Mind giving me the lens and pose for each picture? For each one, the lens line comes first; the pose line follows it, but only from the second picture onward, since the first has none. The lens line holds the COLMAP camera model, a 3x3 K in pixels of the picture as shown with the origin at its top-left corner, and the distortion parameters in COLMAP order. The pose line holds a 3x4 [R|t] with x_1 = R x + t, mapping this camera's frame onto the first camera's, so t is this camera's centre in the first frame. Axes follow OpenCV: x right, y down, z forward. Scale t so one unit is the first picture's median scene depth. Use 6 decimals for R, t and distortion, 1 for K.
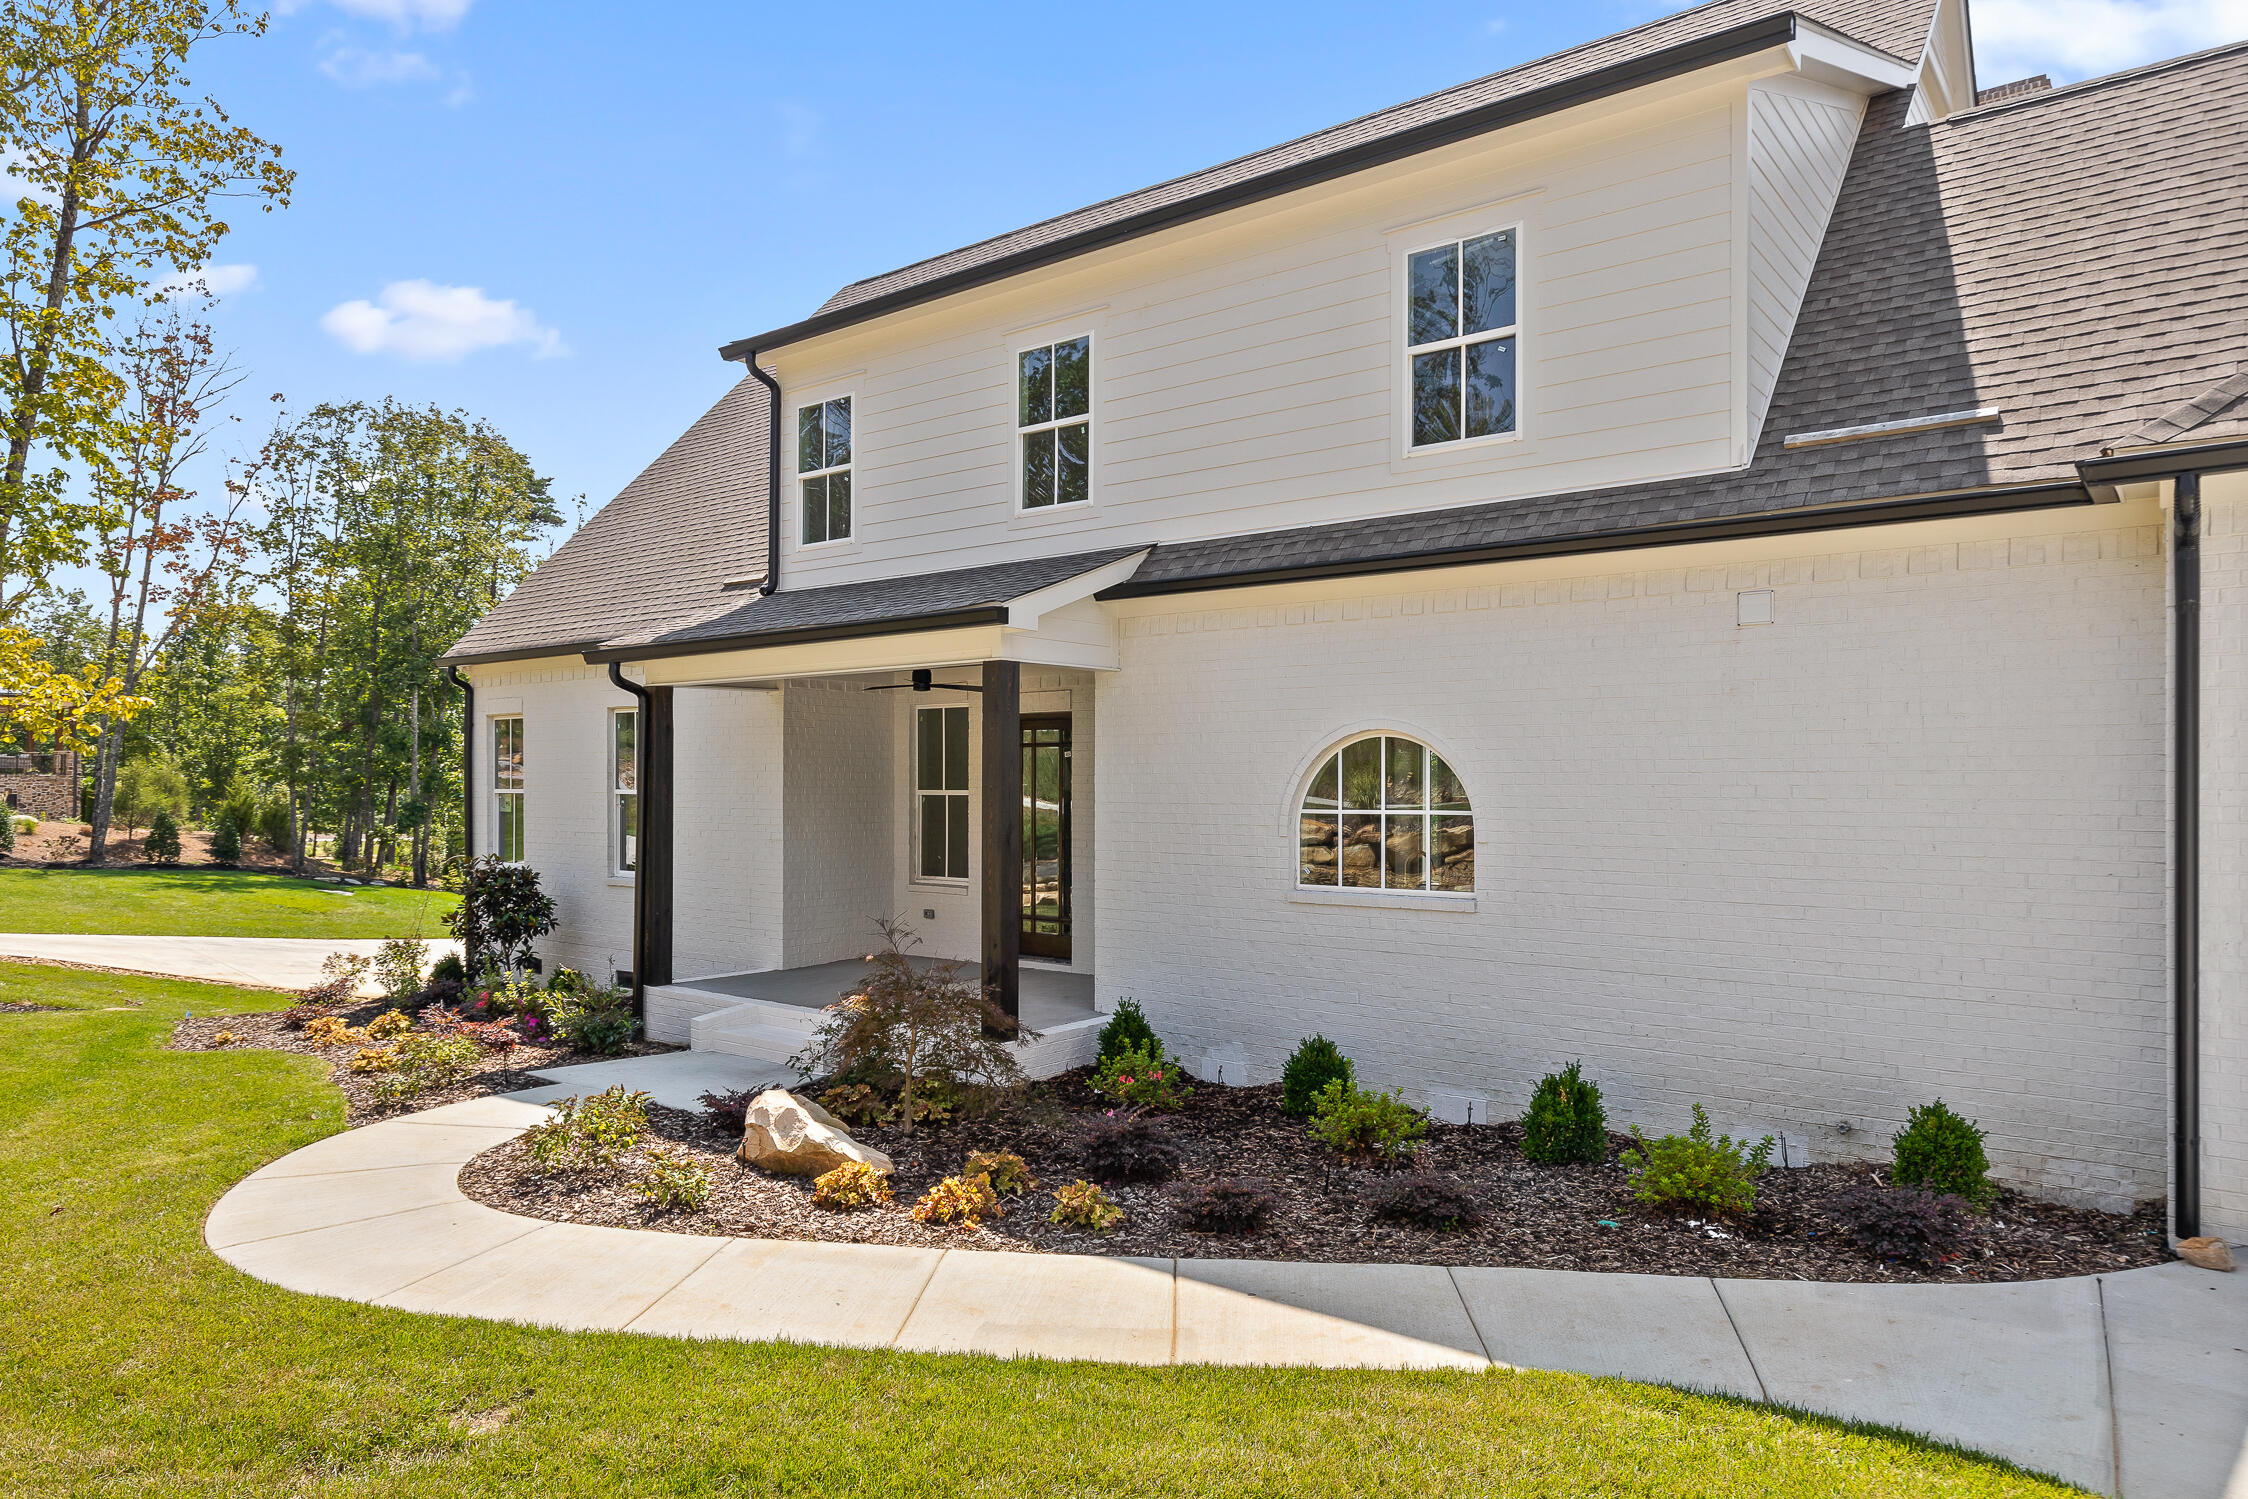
lens RADIAL K [[1382.8, 0, 1125.9], [0, 1382.8, 757.7], [0, 0, 1]] dist [-0.008744, -0.000542]
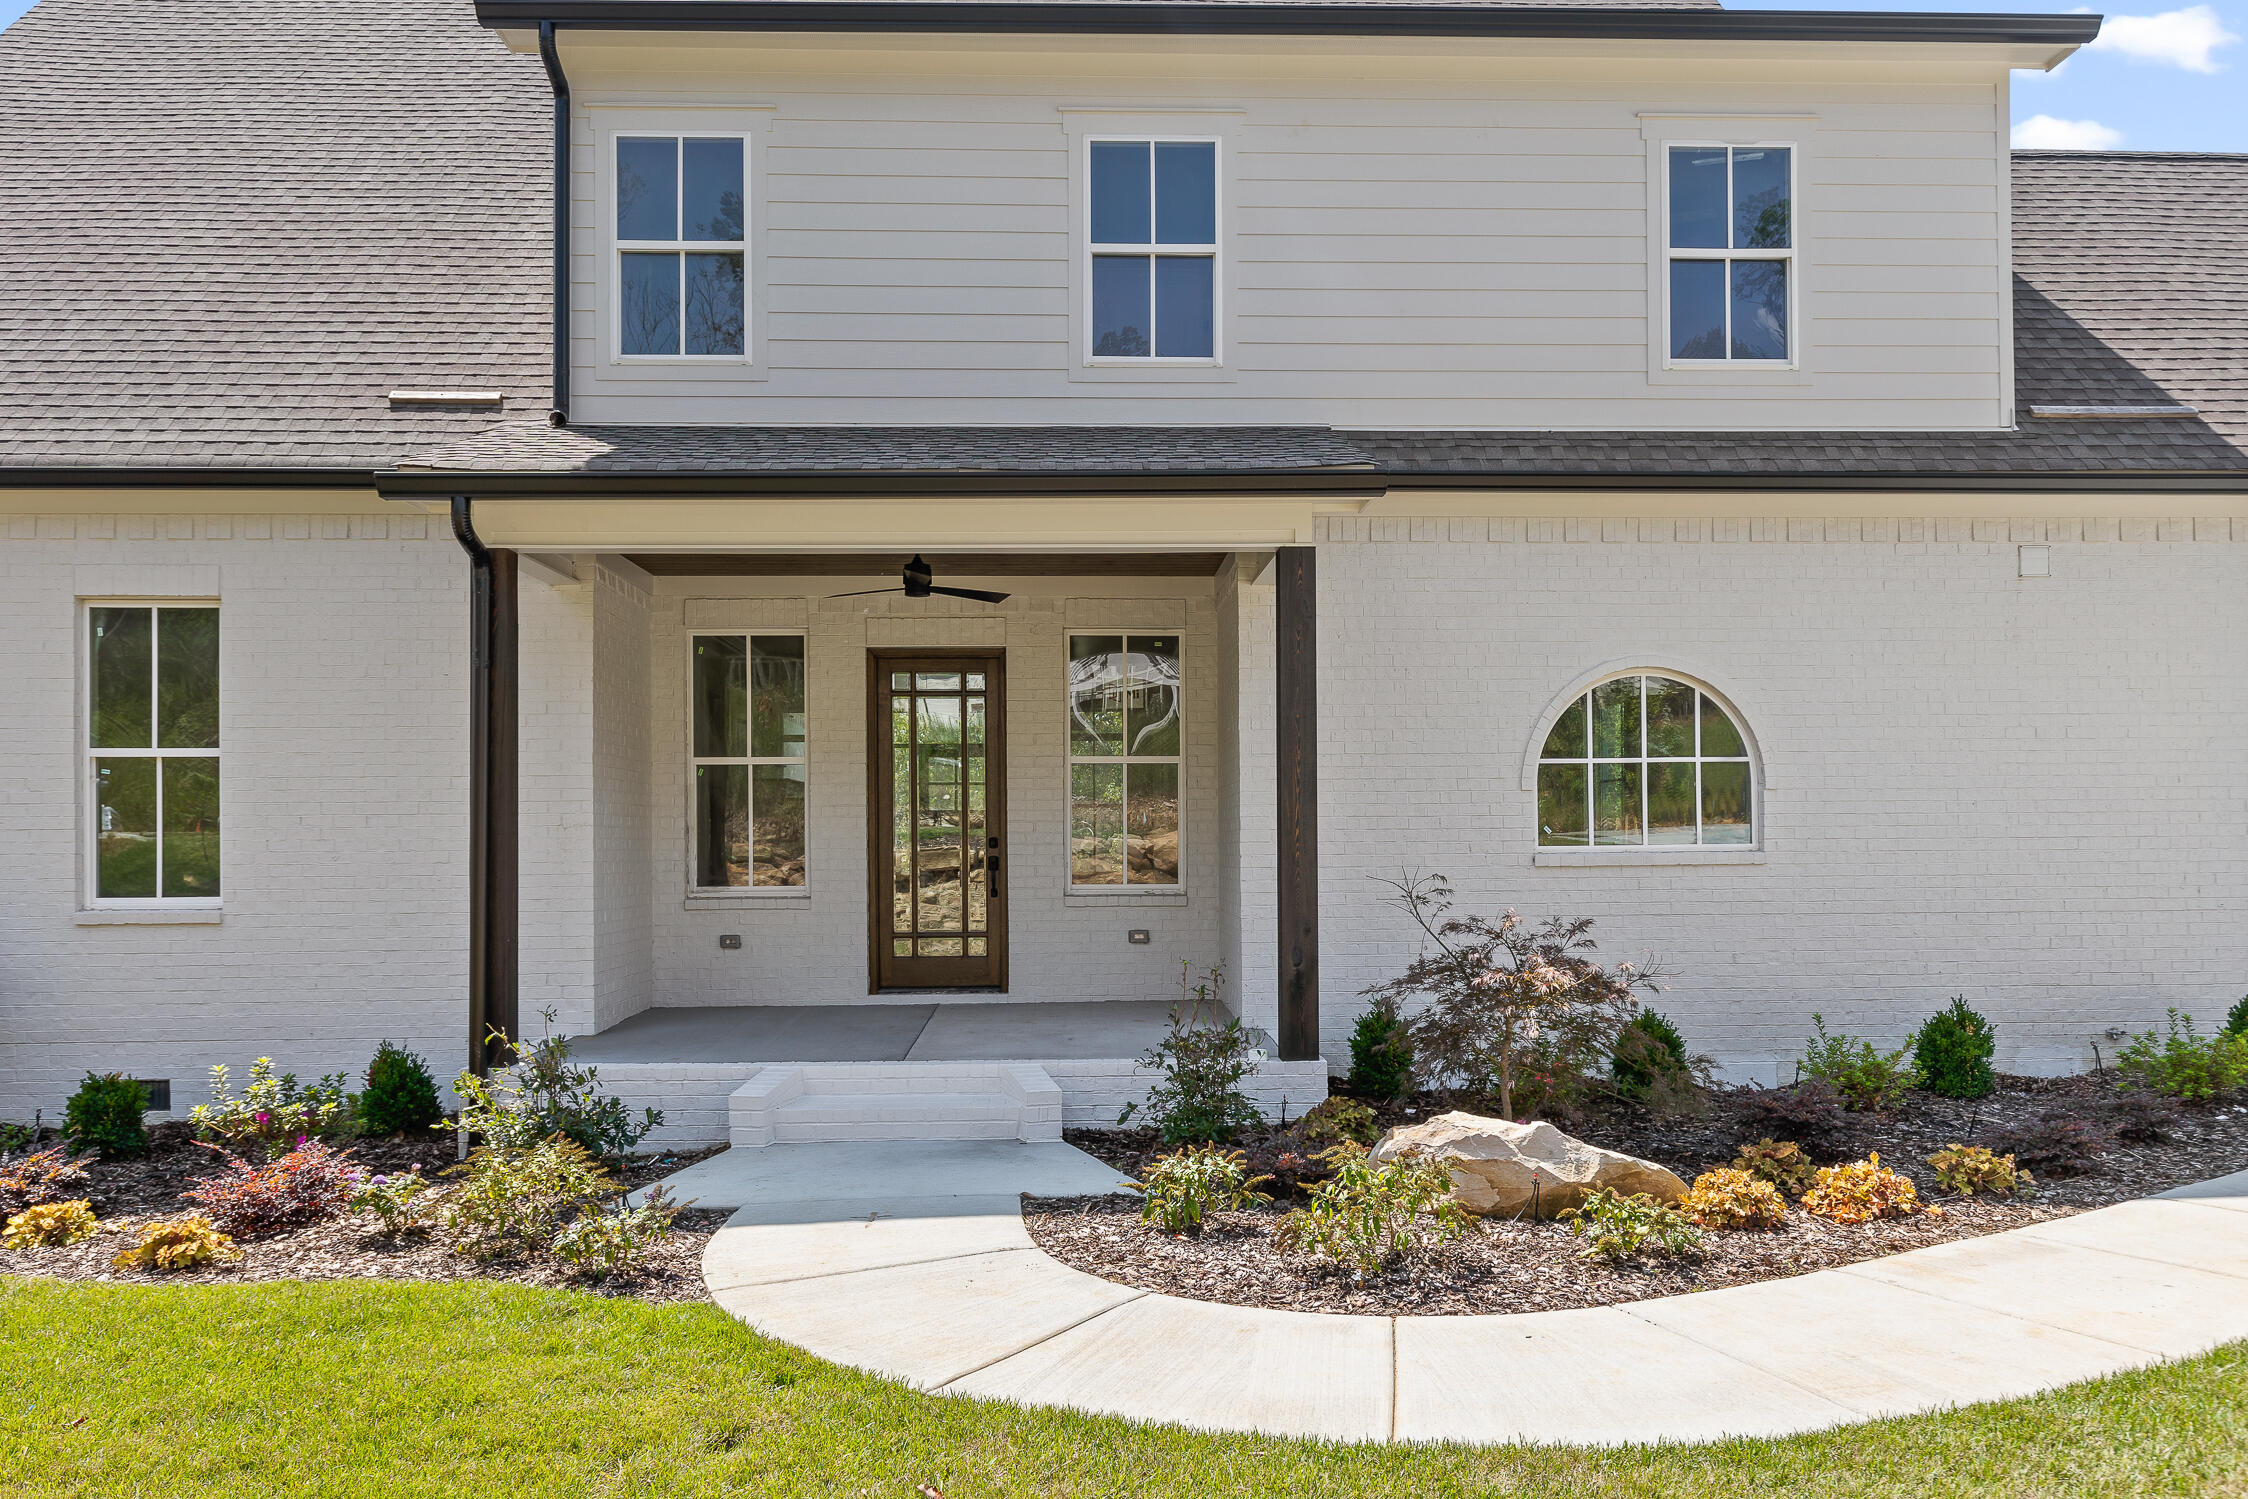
lens RADIAL K [[1722.3, 0, 1124.1], [0, 1722.3, 802.6], [0, 0, 1]] dist [0.003268, 0.001472]
pose [[0.764058, 0.004439, 0.645132, -0.799135], [-0.002890, 0.999990, -0.003457, 0.072241], [-0.645141, 0.000777, 0.764063, 0.367119]]
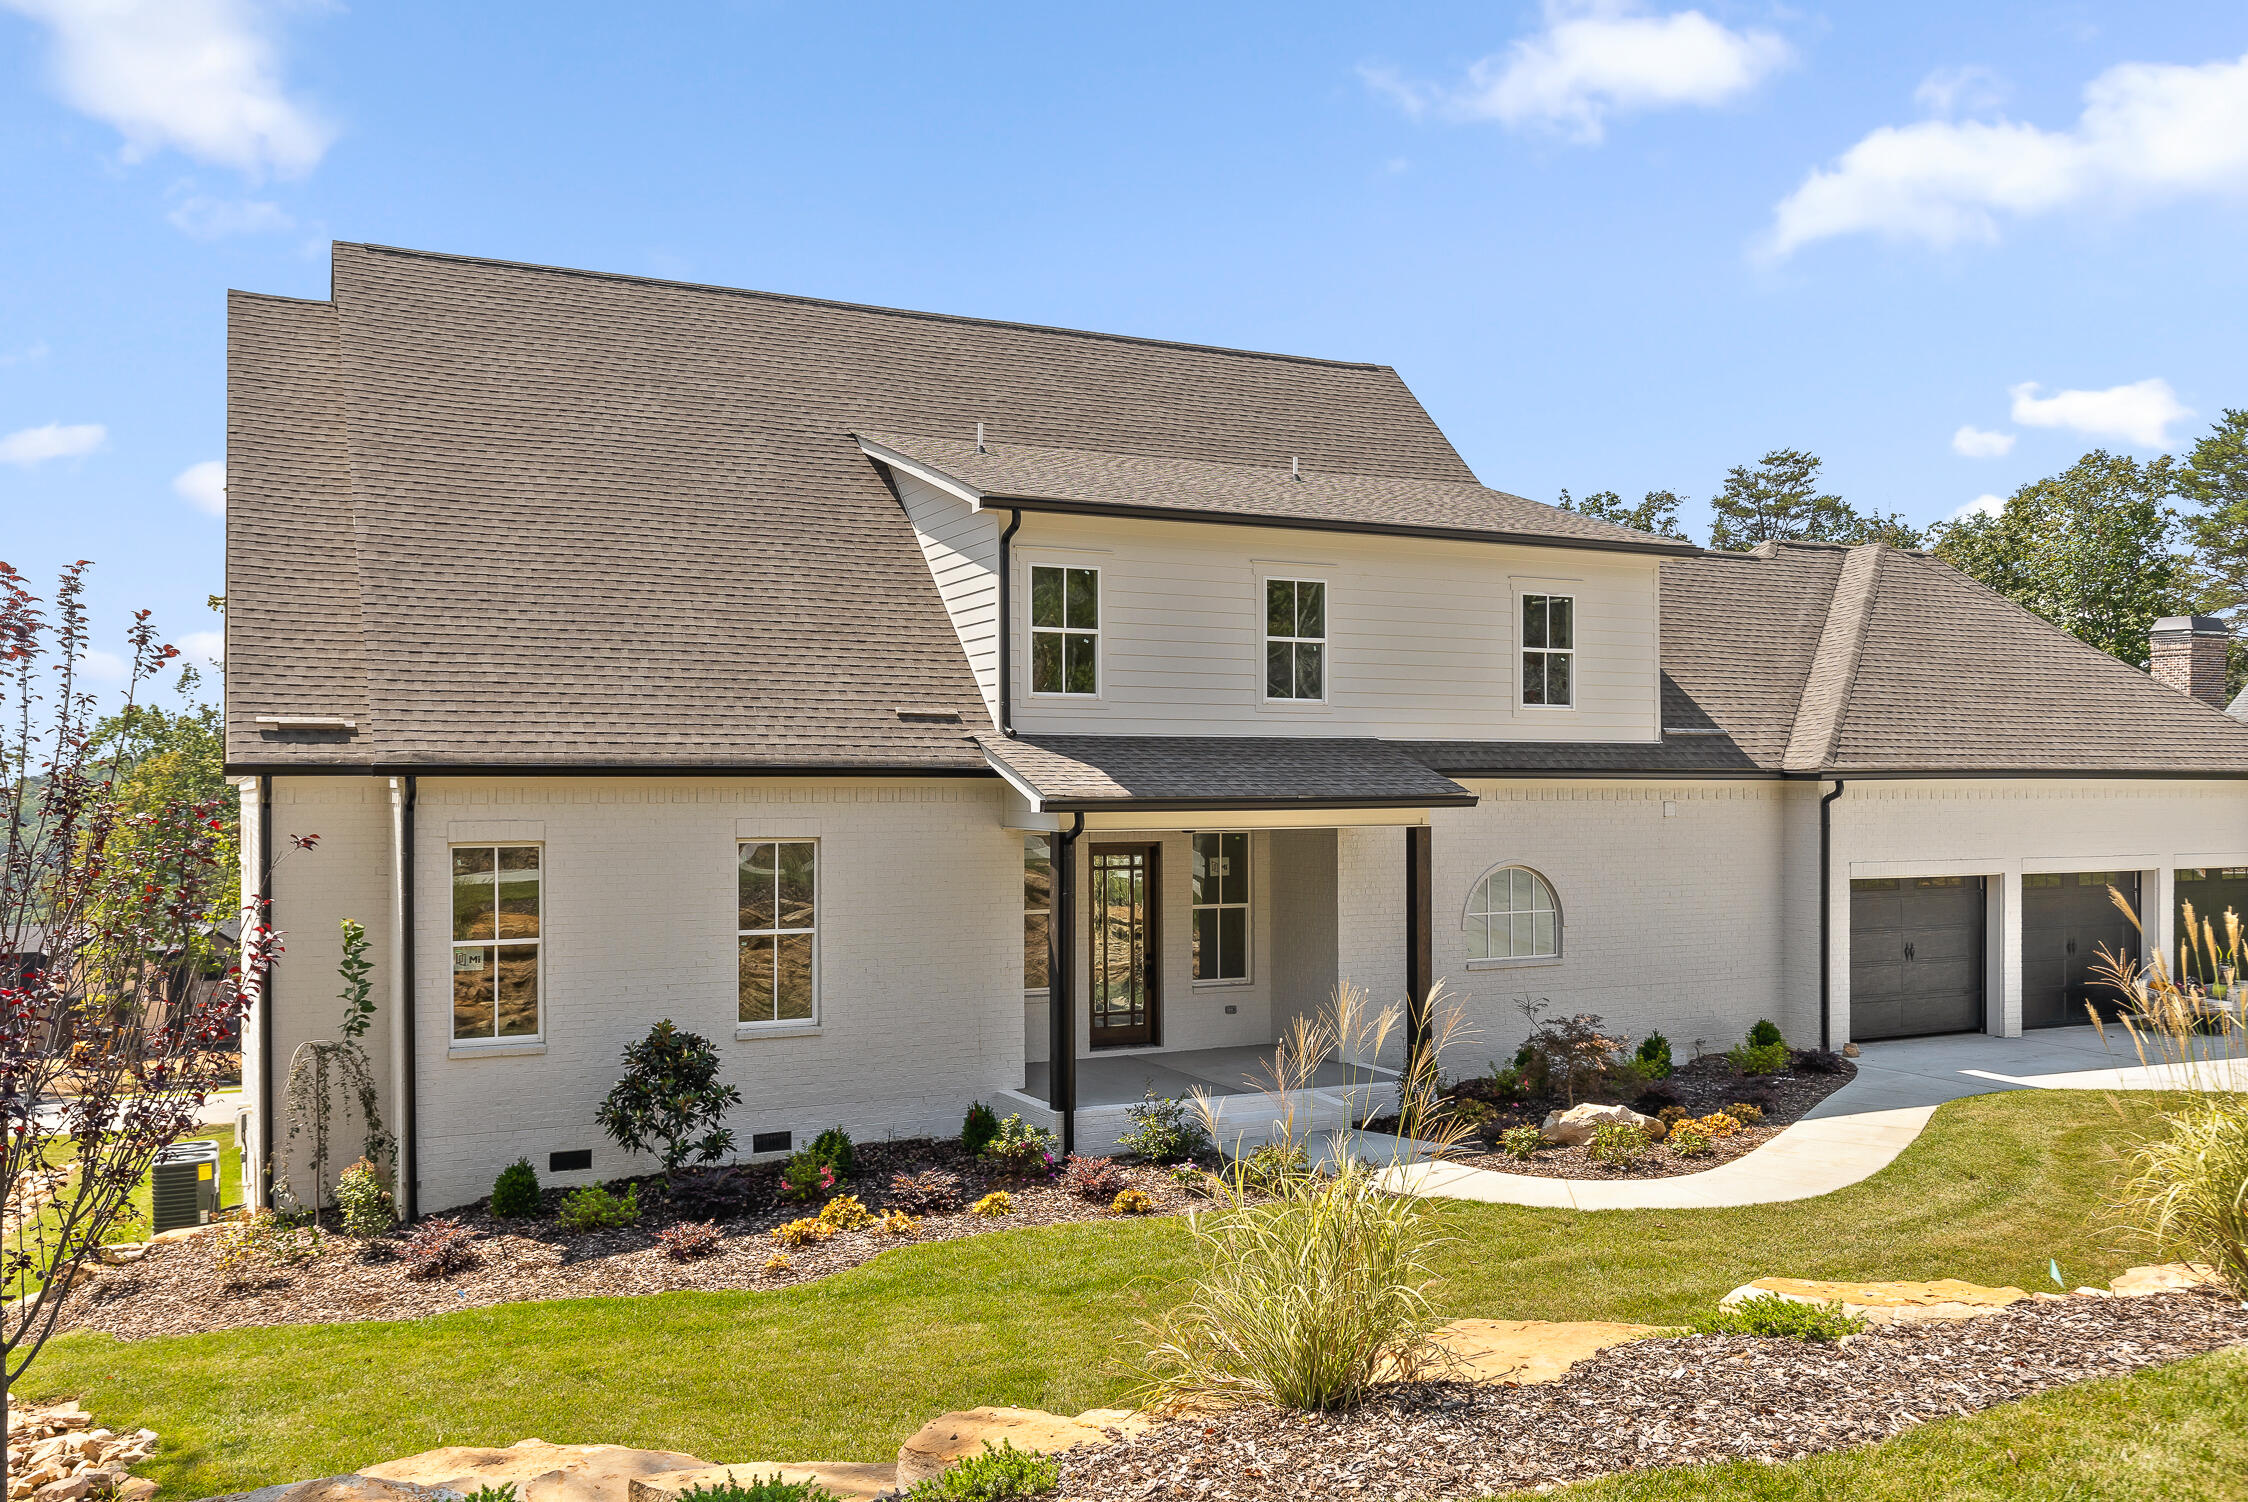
lens RADIAL K [[1800.1, 0, 1121.5], [0, 1800.1, 754.3], [0, 0, 1]] dist [0.003275, -0.002335]
pose [[0.434456, 0.015261, 0.900564, -2.084140], [-0.014645, 0.999844, -0.009879, -0.130762], [-0.900574, -0.008897, 0.434611, 0.463357]]
